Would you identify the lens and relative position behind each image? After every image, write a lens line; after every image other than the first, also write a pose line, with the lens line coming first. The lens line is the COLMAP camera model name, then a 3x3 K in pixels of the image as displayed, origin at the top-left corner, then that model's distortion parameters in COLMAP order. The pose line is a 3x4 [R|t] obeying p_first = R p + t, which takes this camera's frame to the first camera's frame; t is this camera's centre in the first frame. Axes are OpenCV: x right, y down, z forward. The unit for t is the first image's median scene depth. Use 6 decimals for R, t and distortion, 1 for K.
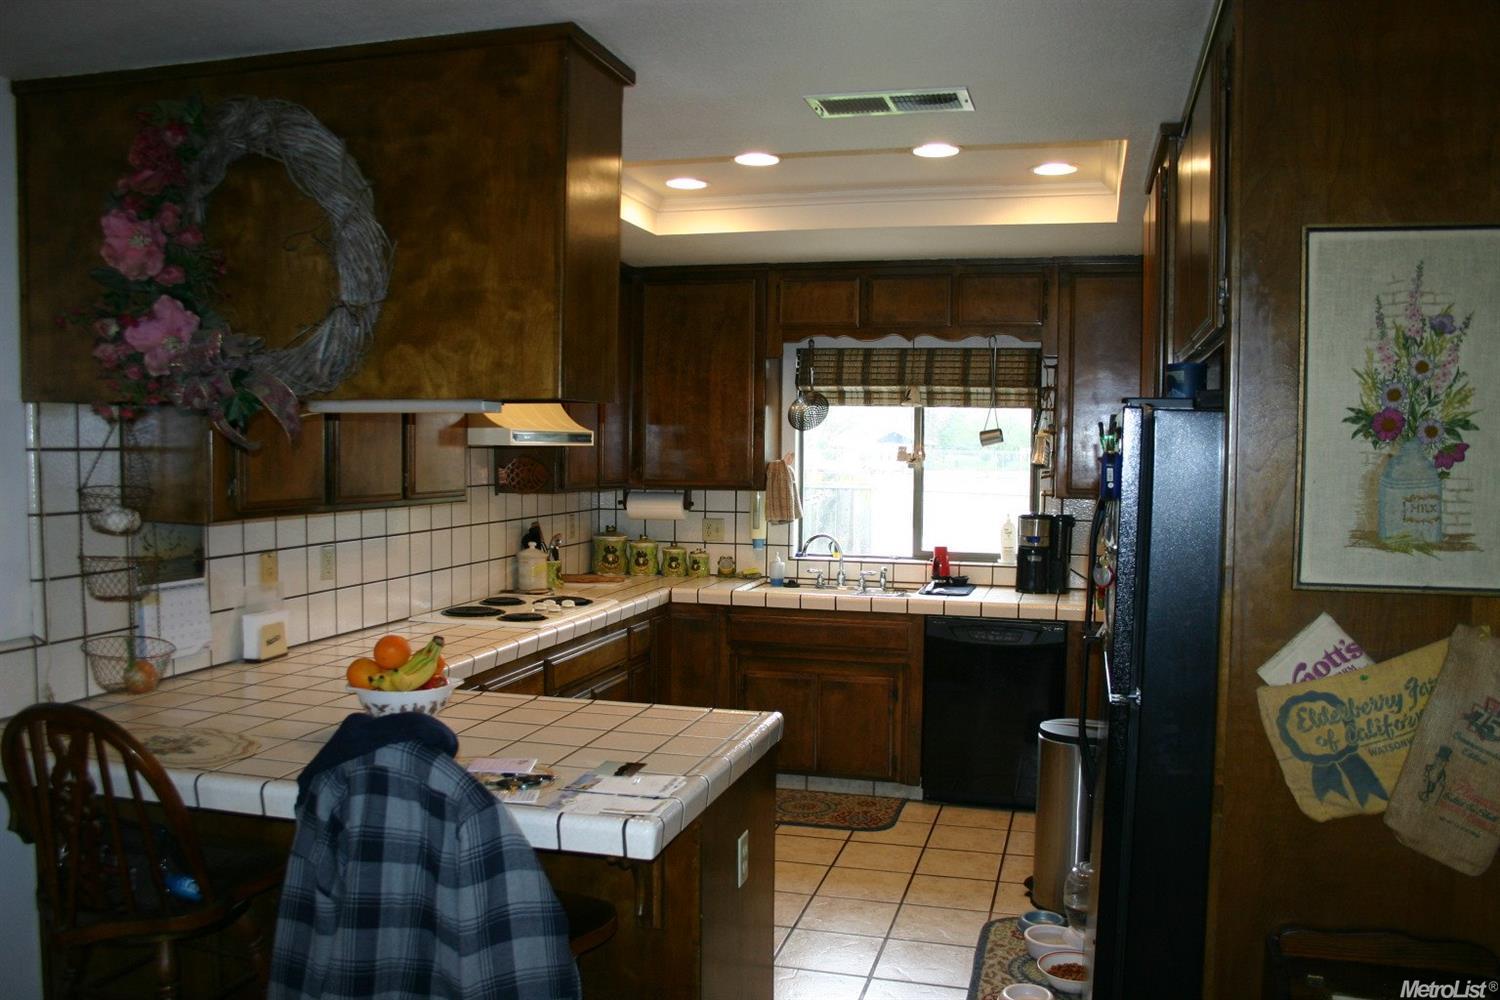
lens RADIAL K [[1221.0, 0, 754.7], [0, 1221.0, 512.8], [0, 0, 1]] dist [-0.152786, 0.132973]
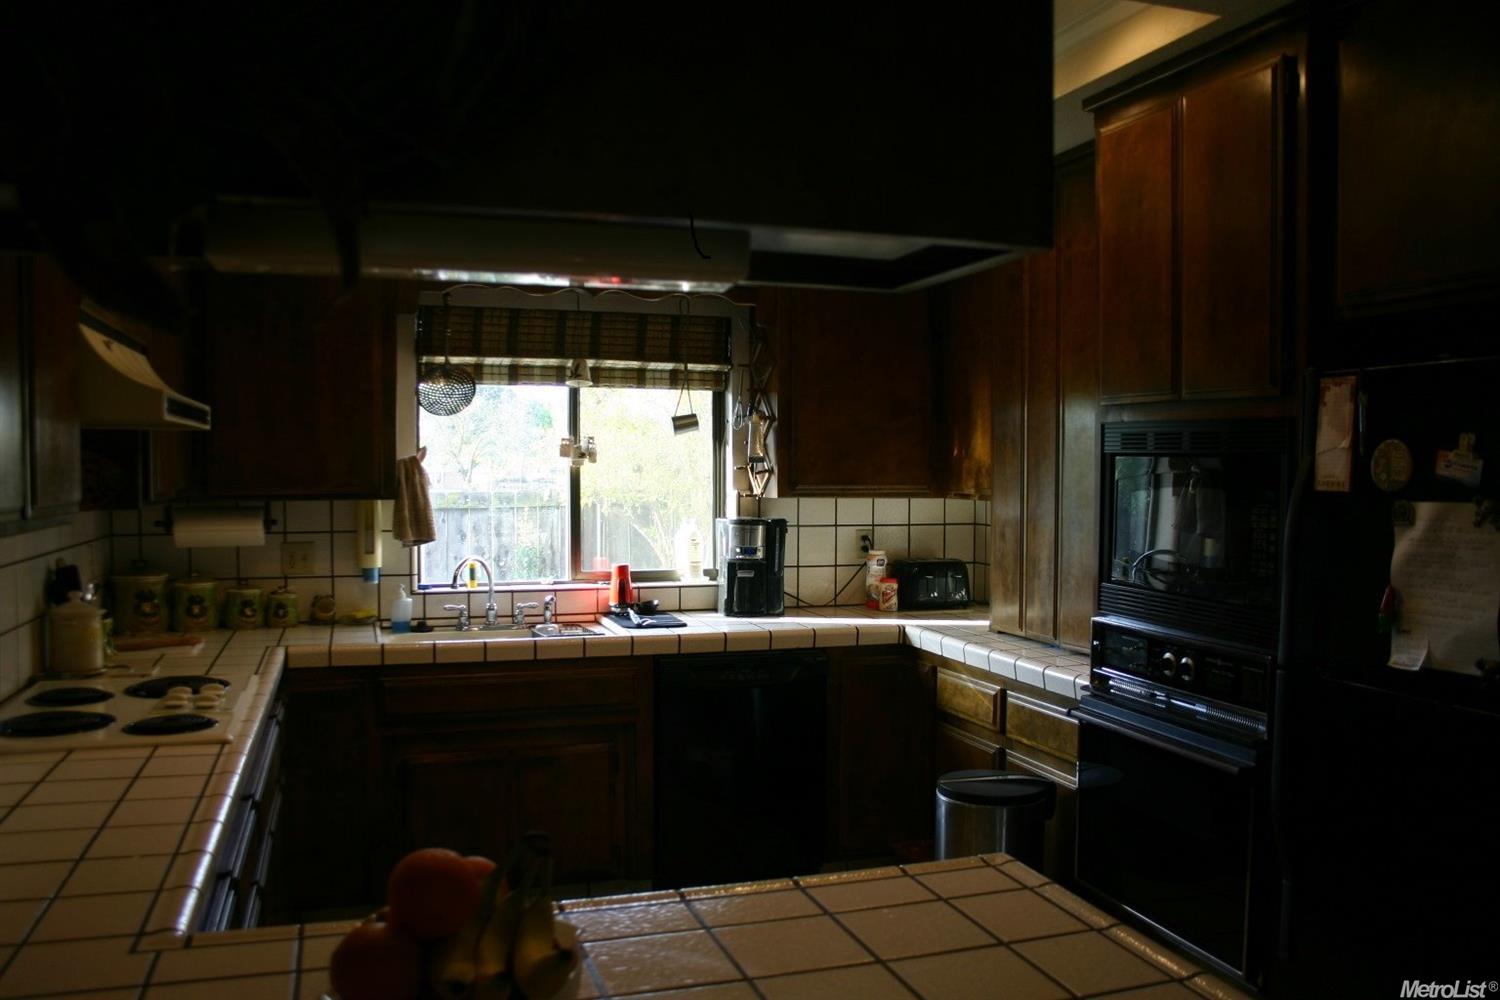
lens RADIAL K [[1221.0, 0, 754.7], [0, 1221.0, 512.8], [0, 0, 1]] dist [-0.152786, 0.132973]
pose [[0.833305, -0.030615, 0.551966, -0.202268], [0.036791, 0.999323, -0.000116, -0.002521], [-0.551589, 0.020404, 0.833867, 0.291990]]
